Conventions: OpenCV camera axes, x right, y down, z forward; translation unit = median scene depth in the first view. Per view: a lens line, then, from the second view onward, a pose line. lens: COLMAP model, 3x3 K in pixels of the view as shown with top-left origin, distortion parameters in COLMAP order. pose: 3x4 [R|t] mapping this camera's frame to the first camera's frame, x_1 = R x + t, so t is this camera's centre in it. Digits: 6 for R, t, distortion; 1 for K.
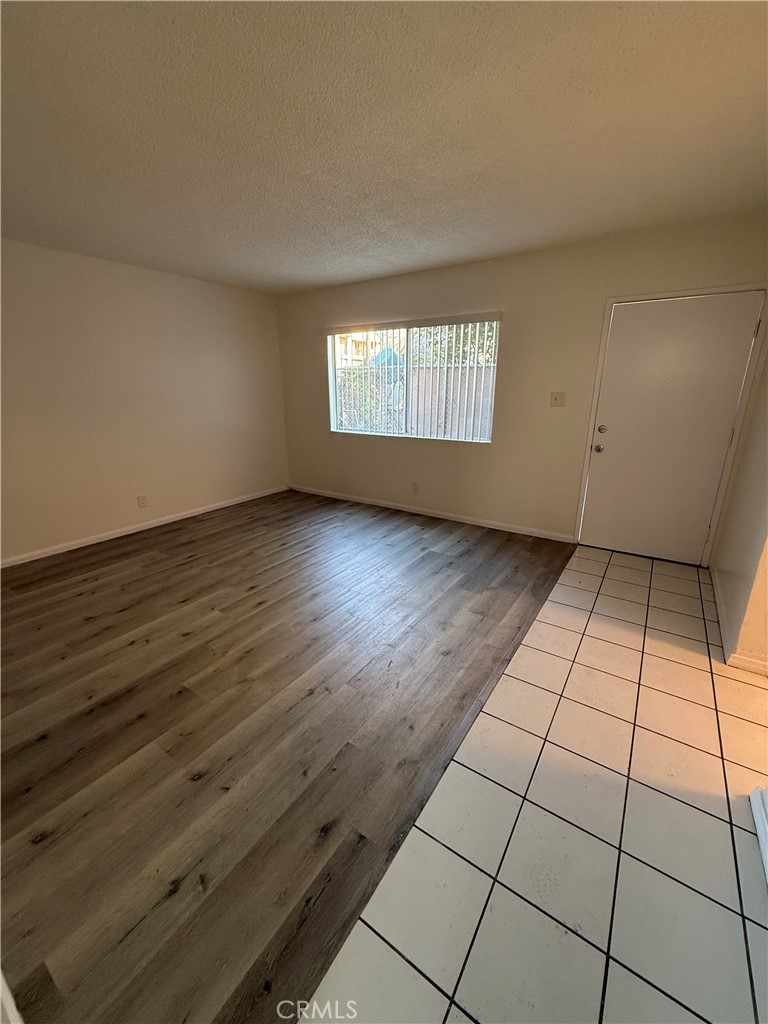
lens RADIAL K [[408.0, 0, 384.0], [0, 408.0, 512.0], [0, 0, 1]] dist [-0.000990, -0.000298]
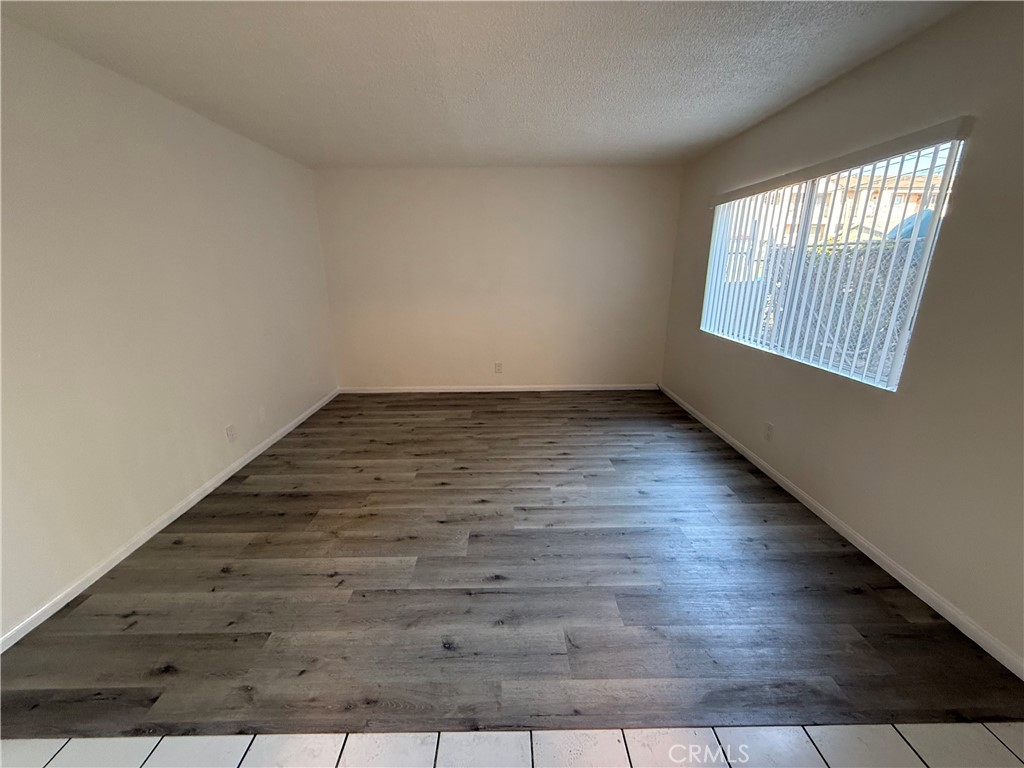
lens RADIAL K [[408.0, 0, 511.0], [0, 408.0, 389.8], [0, 0, 1]] dist [-0.000990, -0.000298]
pose [[0.571674, 0.240349, -0.784488, 0.425332], [-0.242179, 0.962962, 0.118547, -0.131528], [0.783925, 0.122217, 0.608707, 0.367607]]
